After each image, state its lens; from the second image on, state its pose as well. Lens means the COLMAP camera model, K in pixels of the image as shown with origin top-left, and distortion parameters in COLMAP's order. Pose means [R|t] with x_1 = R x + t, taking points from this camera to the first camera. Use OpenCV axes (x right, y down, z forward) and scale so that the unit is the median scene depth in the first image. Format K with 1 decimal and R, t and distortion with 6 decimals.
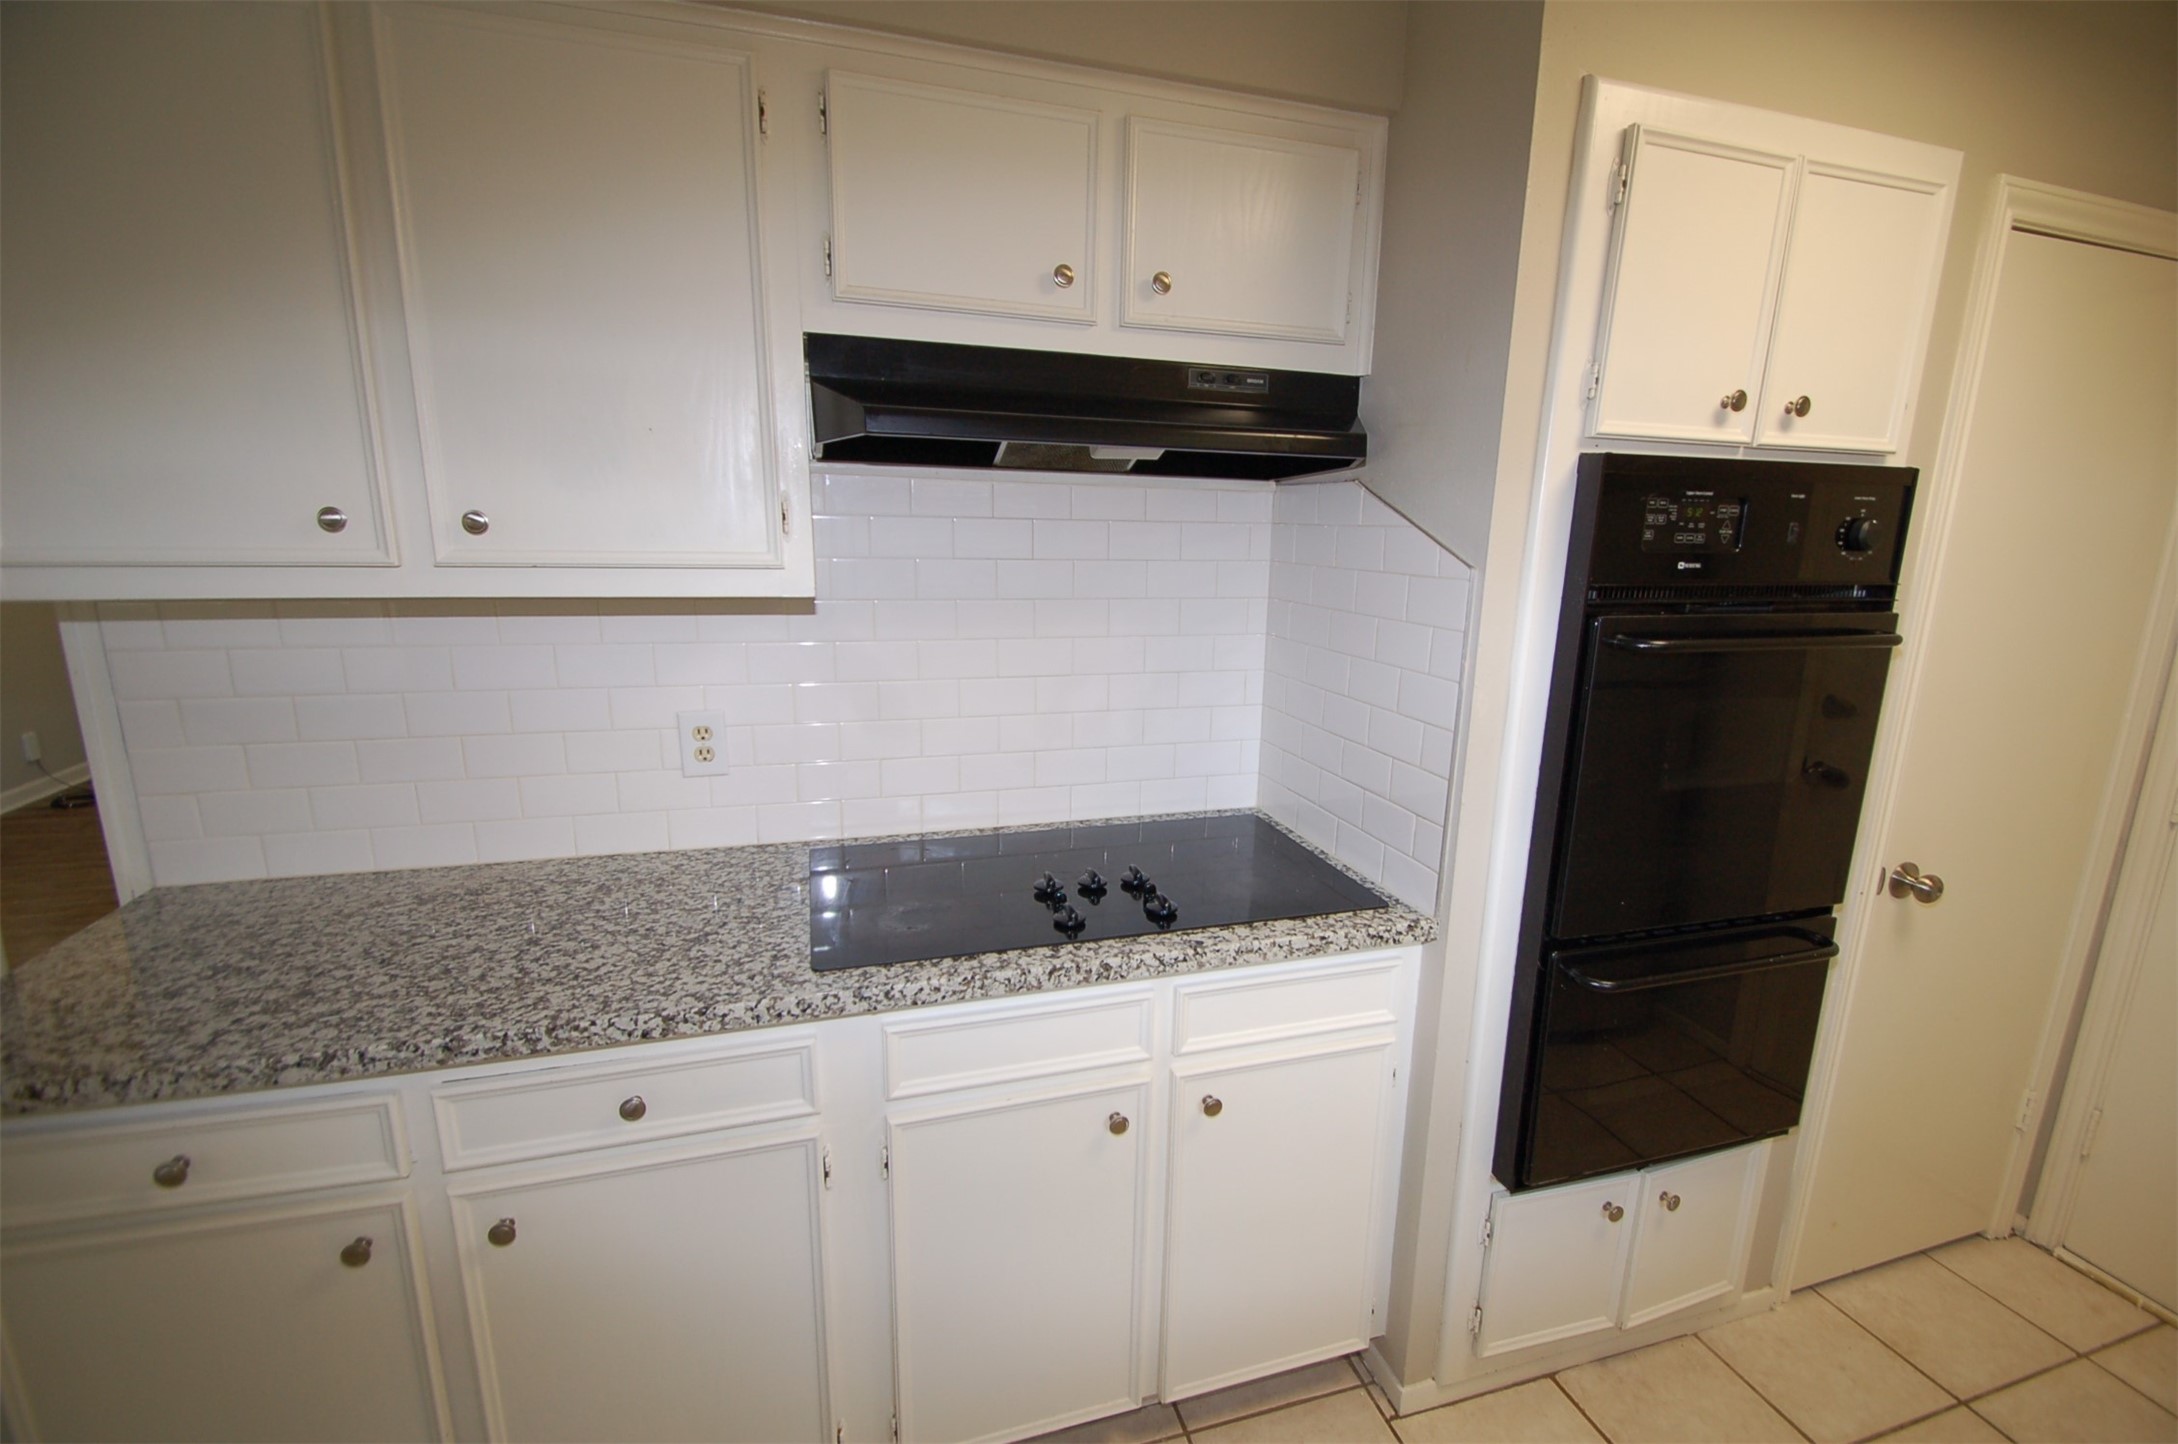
lens RADIAL K [[952.0, 0, 1115.9], [0, 952.0, 733.4], [0, 0, 1]] dist [-0.002222, -0.000347]
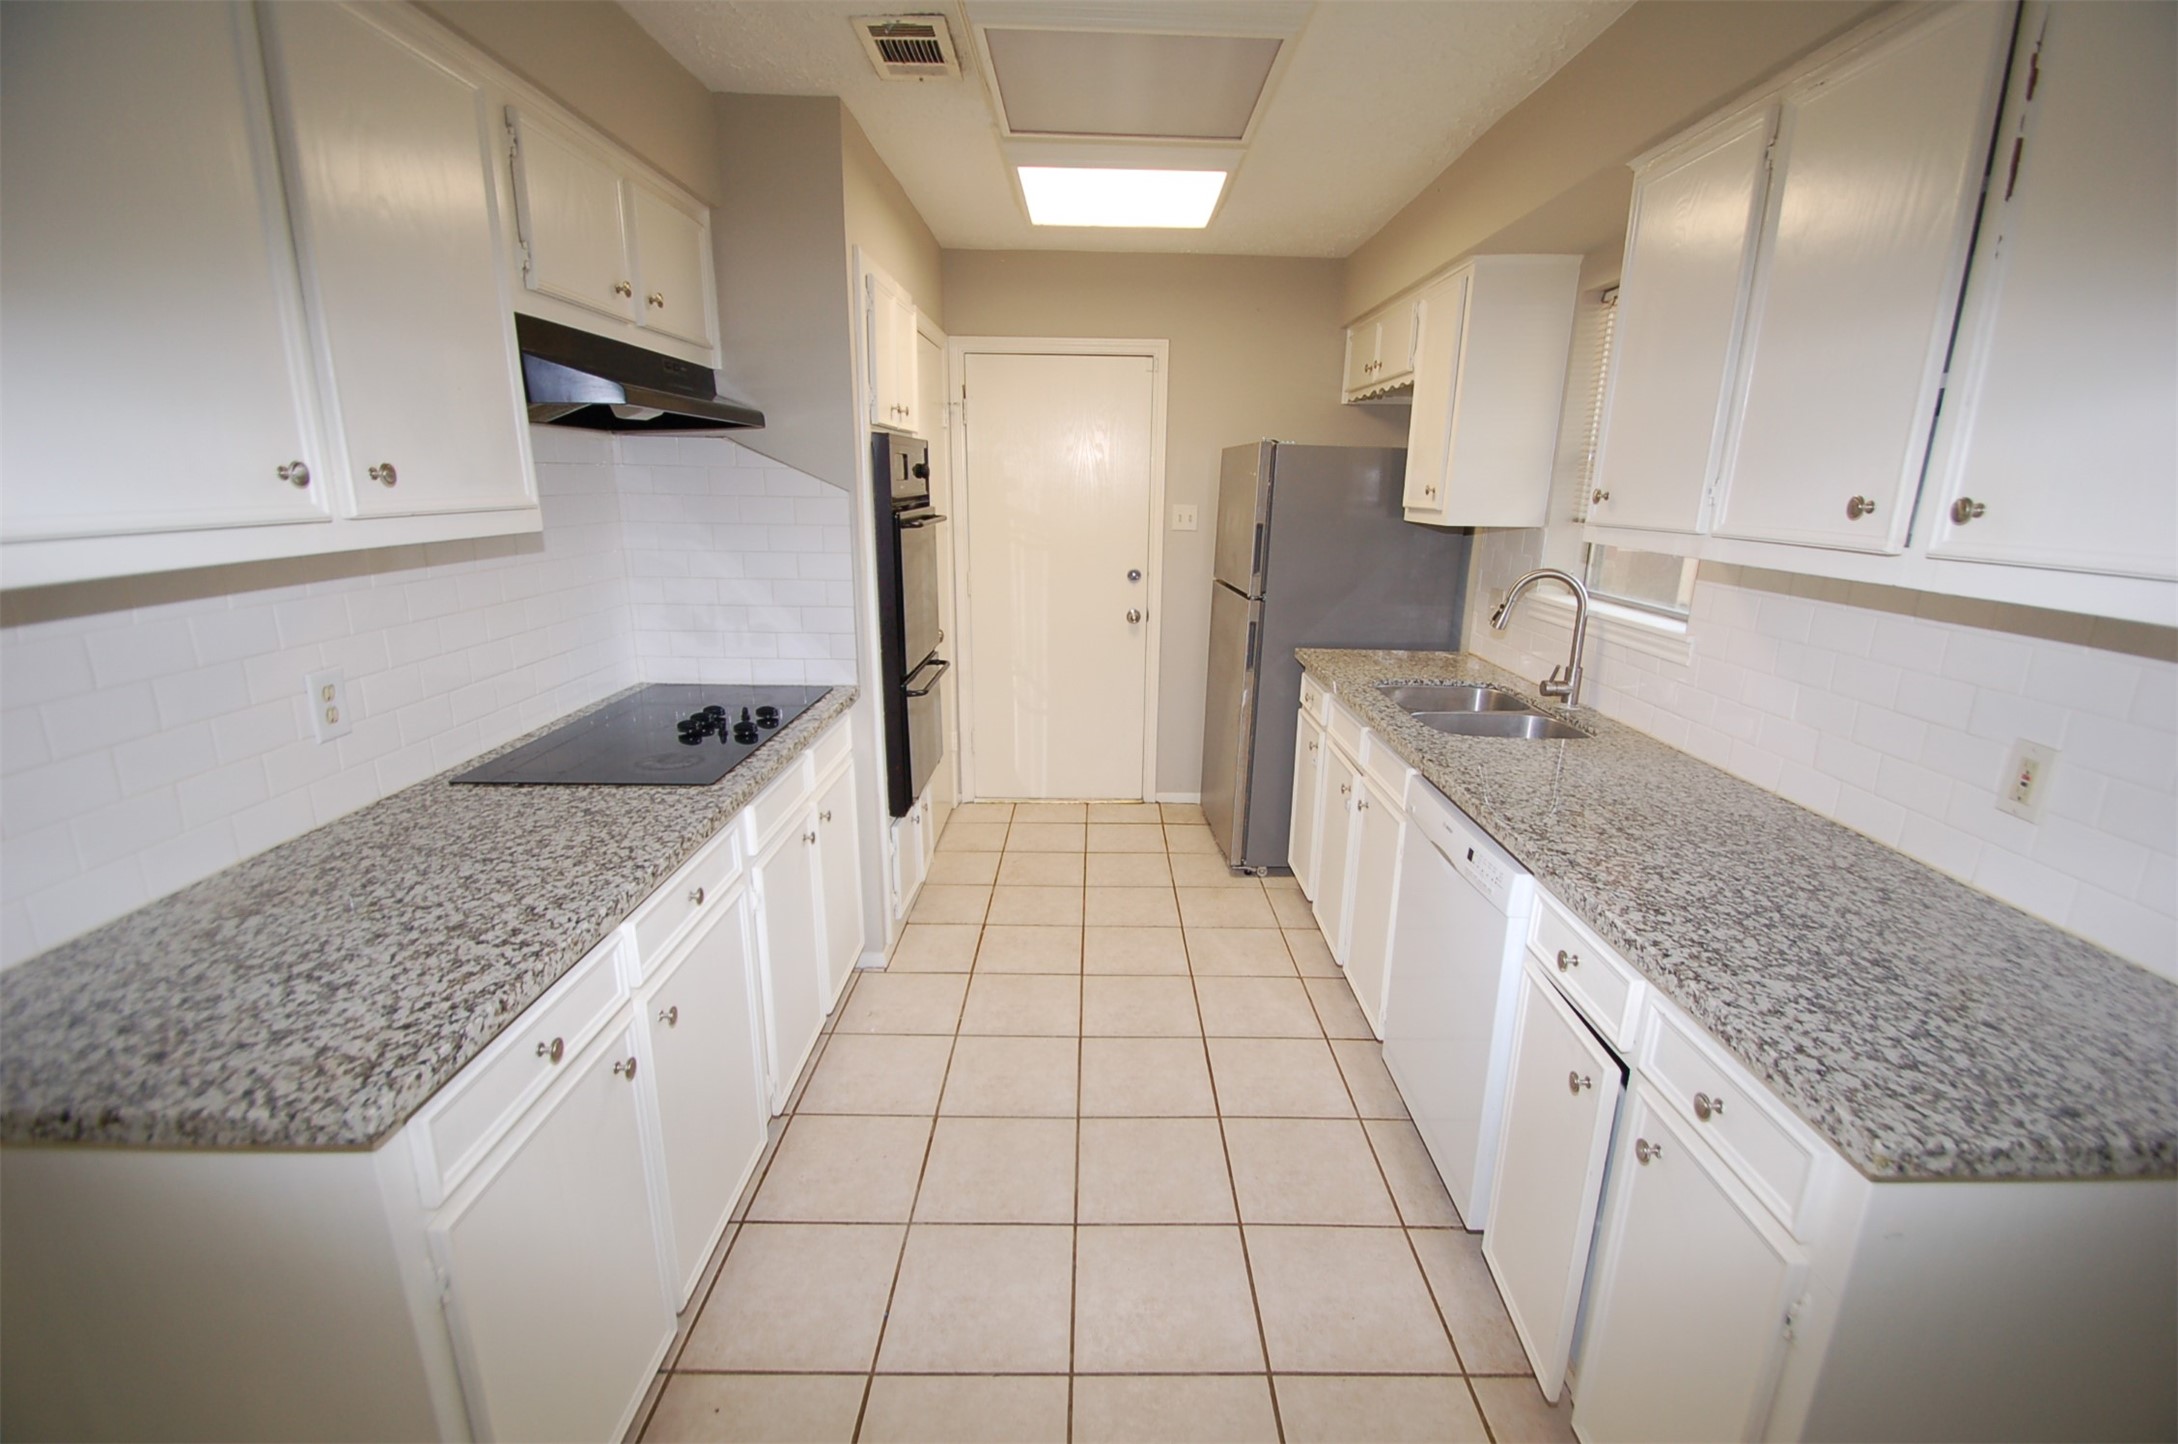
lens RADIAL K [[952.0, 0, 1115.9], [0, 952.0, 733.4], [0, 0, 1]] dist [-0.002222, -0.000347]
pose [[0.294223, -0.262583, 0.918958, -1.217104], [0.187502, 0.958691, 0.213904, -0.016372], [-0.937164, 0.109371, 0.331303, -0.071506]]
